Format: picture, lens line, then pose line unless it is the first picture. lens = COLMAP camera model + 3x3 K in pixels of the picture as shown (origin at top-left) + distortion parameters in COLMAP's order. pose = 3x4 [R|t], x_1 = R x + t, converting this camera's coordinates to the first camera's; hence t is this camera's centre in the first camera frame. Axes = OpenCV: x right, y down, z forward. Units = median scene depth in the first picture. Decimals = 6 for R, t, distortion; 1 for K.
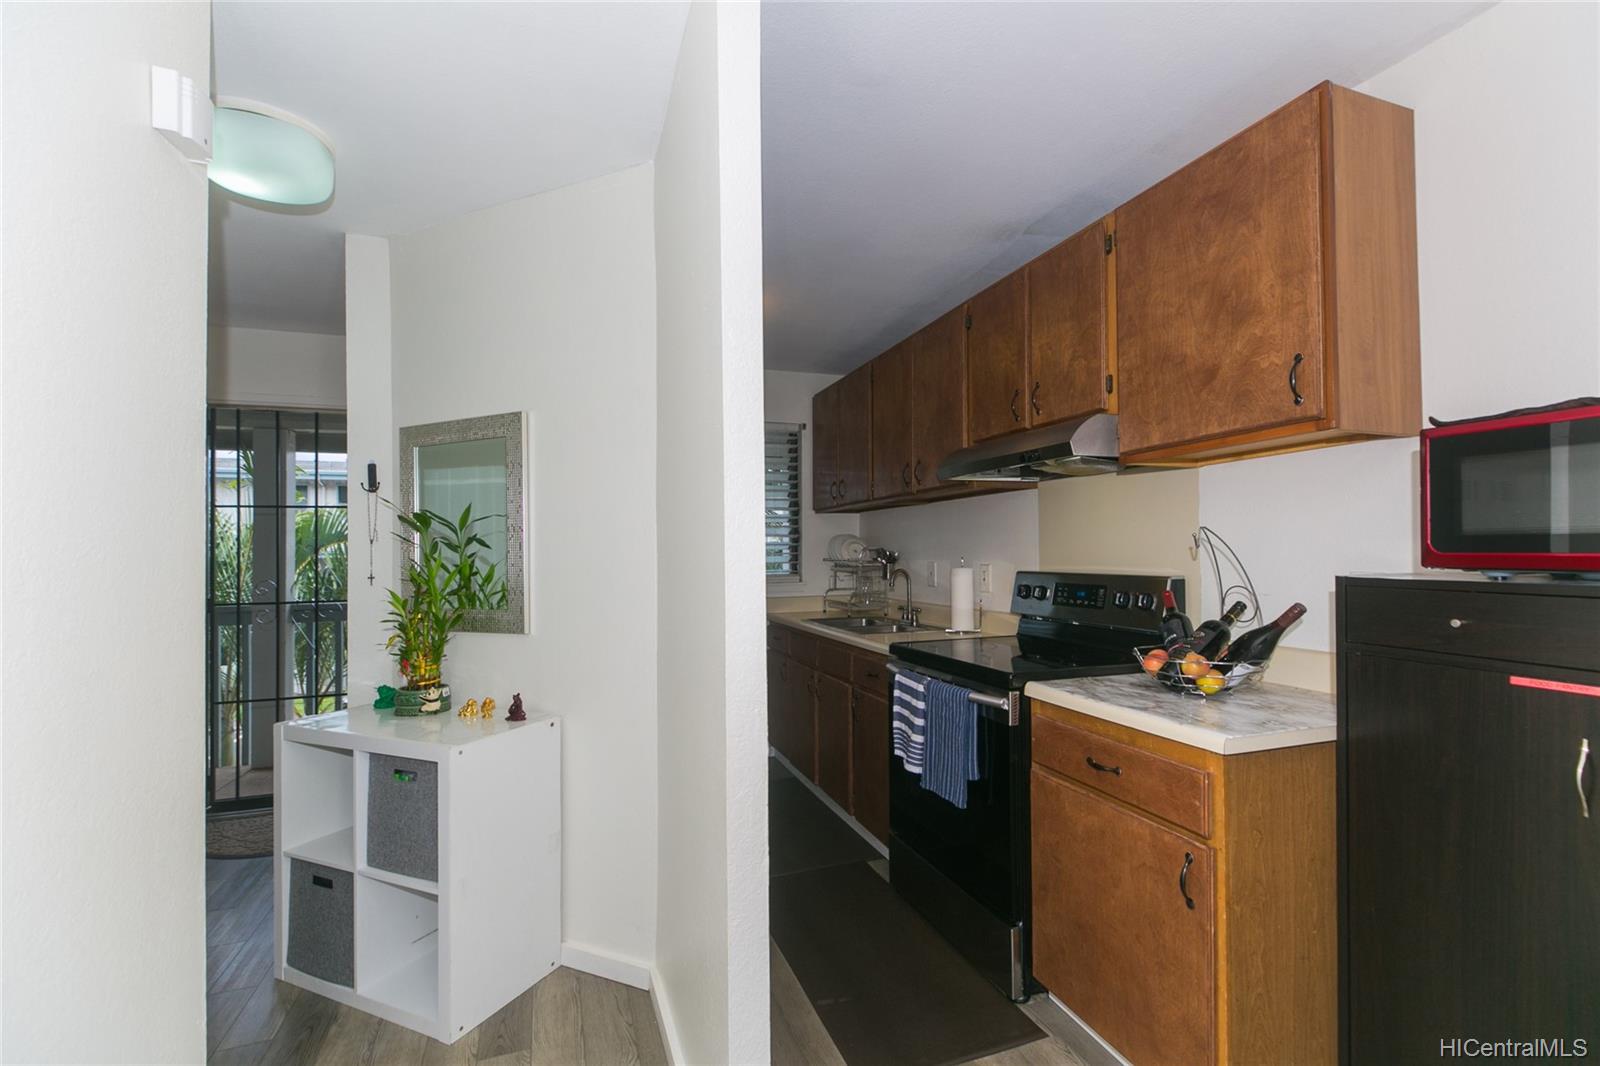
lens RADIAL K [[717.4, 0, 809.6], [0, 717.4, 539.7], [0, 0, 1]] dist [0.014019, -0.009728]
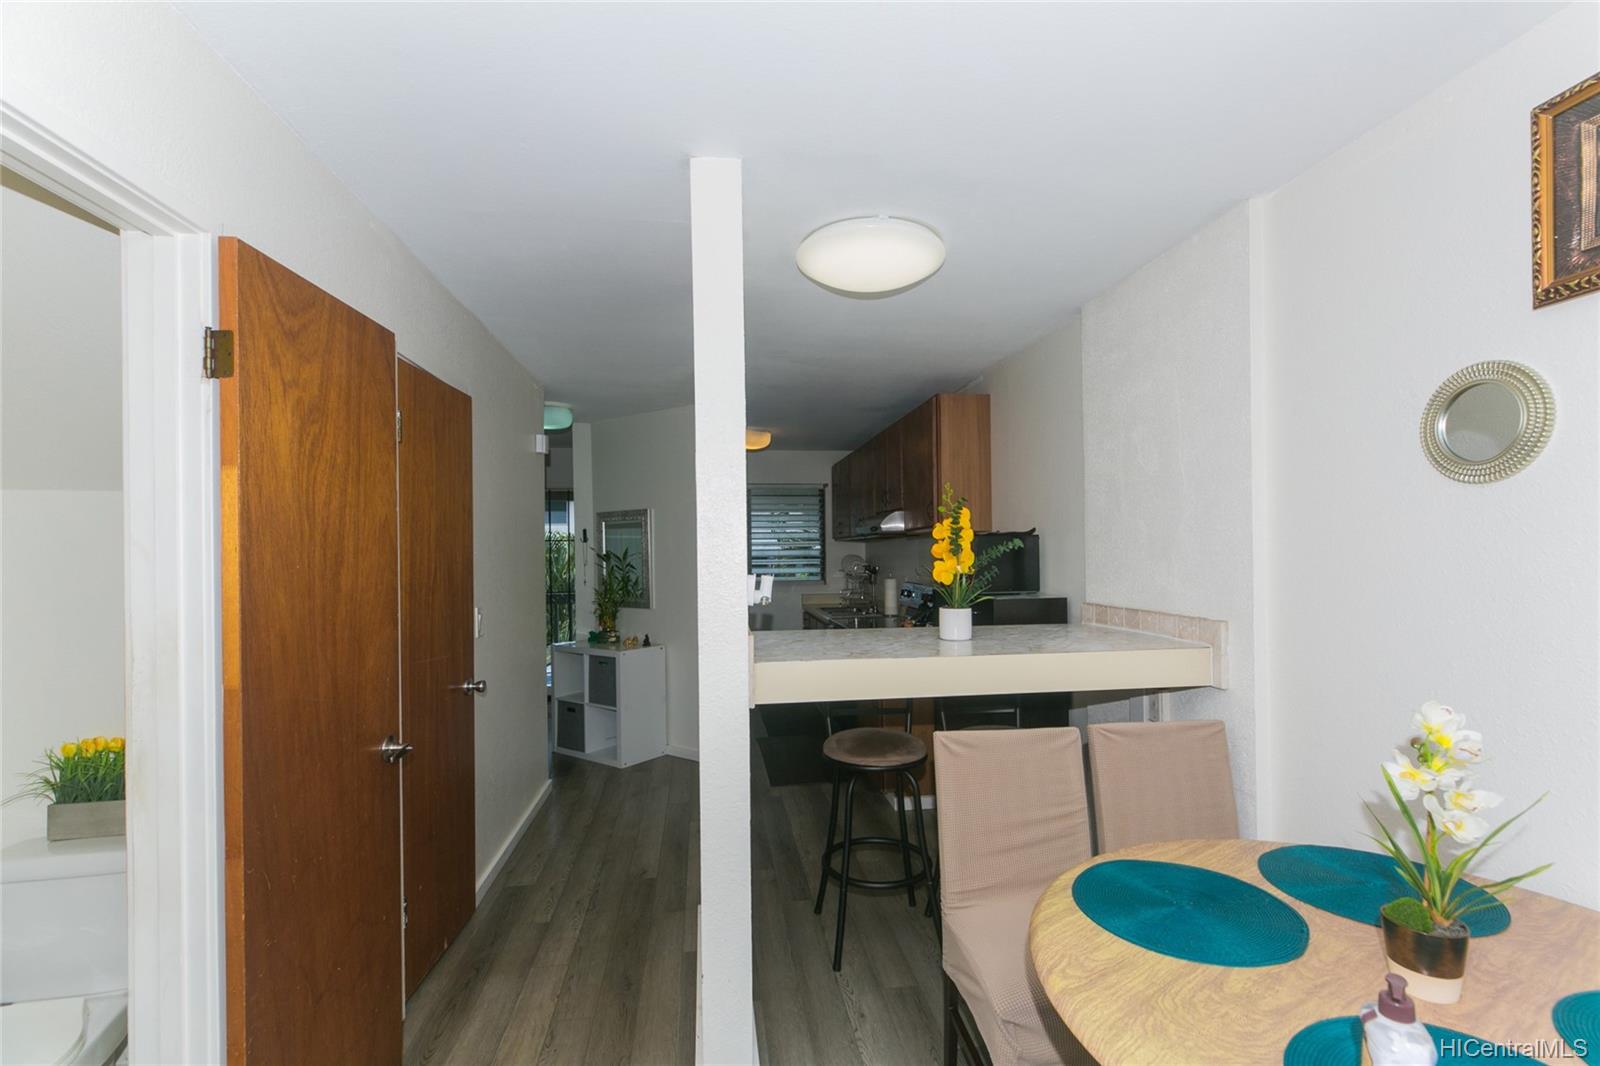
lens RADIAL K [[736.3, 0, 818.3], [0, 736.3, 552.2], [0, 0, 1]] dist [0.001790, -0.010436]
pose [[0.981376, 0.001613, -0.192087, 0.607085], [0.002628, 0.999758, 0.021824, -0.101494], [0.192076, -0.021923, 0.981135, -1.246832]]
